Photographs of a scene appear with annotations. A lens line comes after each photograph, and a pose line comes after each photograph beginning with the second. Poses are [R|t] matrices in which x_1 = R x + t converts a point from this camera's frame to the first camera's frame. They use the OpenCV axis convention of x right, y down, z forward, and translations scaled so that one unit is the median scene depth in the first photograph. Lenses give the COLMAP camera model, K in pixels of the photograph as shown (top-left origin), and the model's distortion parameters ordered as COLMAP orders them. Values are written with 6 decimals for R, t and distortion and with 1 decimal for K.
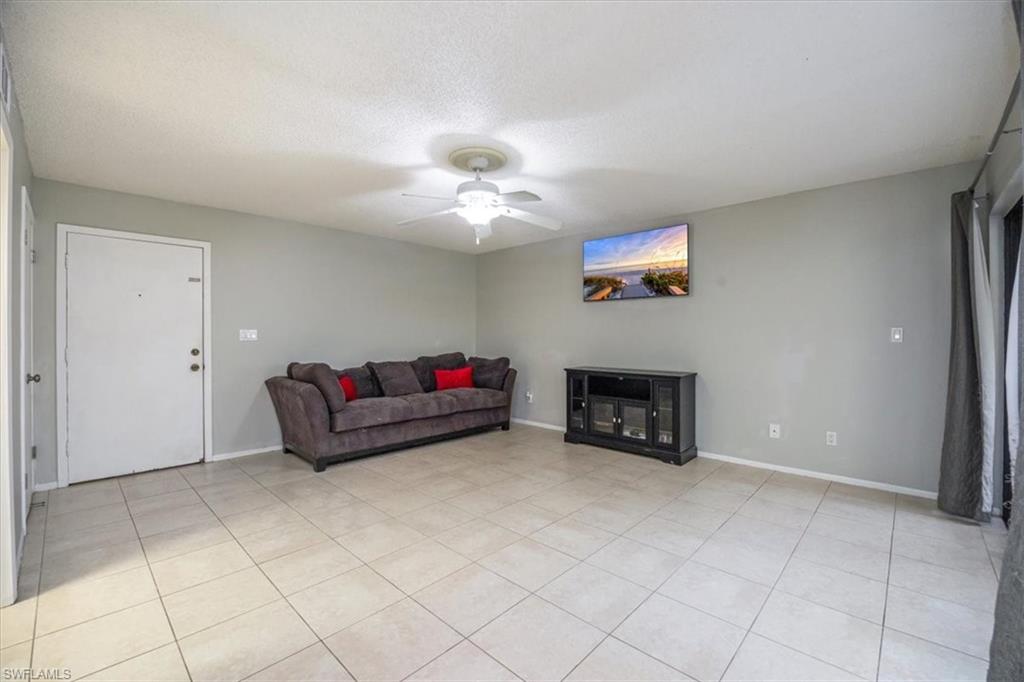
lens RADIAL K [[432.1, 0, 509.9], [0, 432.1, 338.0], [0, 0, 1]] dist [-0.030297, 0.000075]
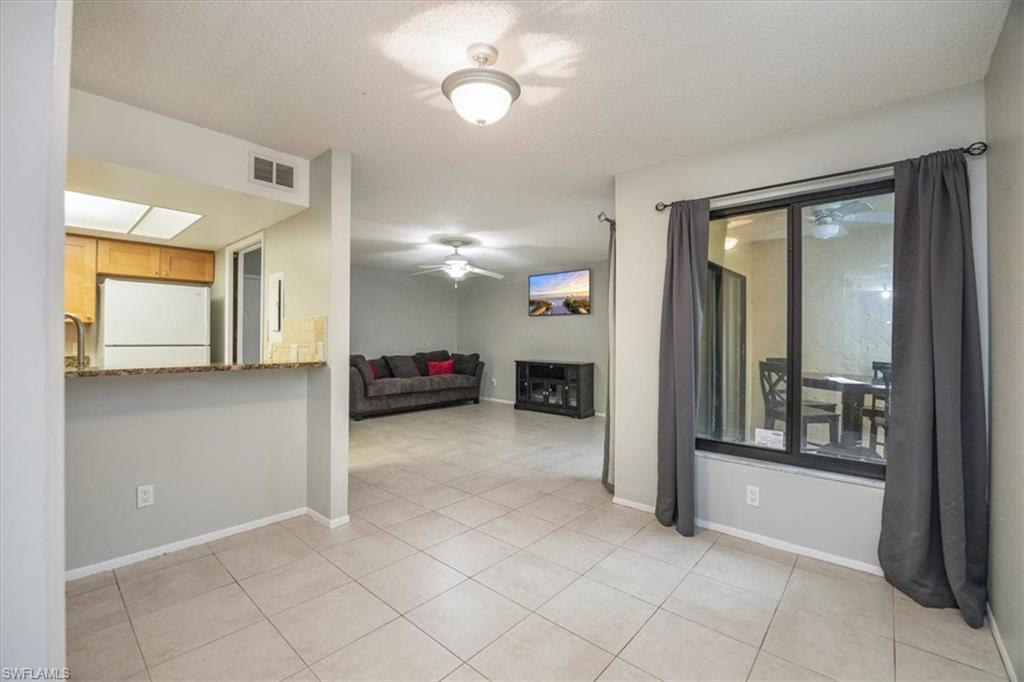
lens RADIAL K [[431.3, 0, 510.1], [0, 431.3, 334.2], [0, 0, 1]] dist [-0.010322, 0.000150]
pose [[0.999315, 0.007107, 0.036316, 0.059221], [-0.006569, 0.999867, -0.014903, 0.000983], [-0.036418, 0.014655, 0.999229, -0.545752]]
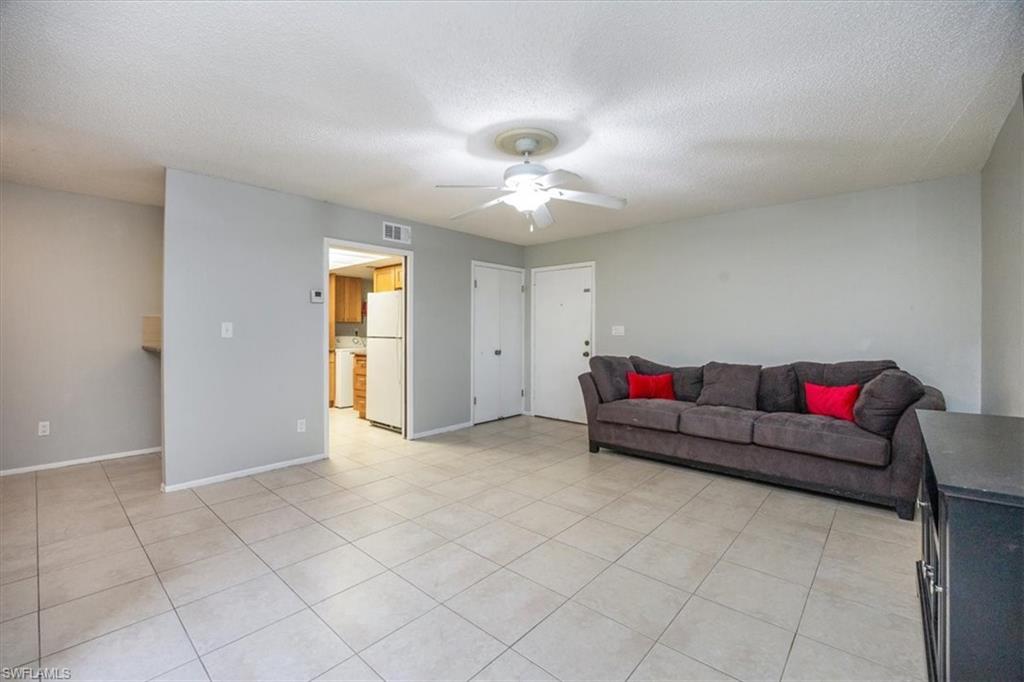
lens RADIAL K [[431.3, 0, 510.1], [0, 431.3, 334.2], [0, 0, 1]] dist [-0.010322, 0.000150]
pose [[0.034991, 0.008600, -0.999351, 0.566780], [-0.006254, 0.999945, 0.008386, -0.005124], [0.999368, 0.005957, 0.035043, 0.620835]]
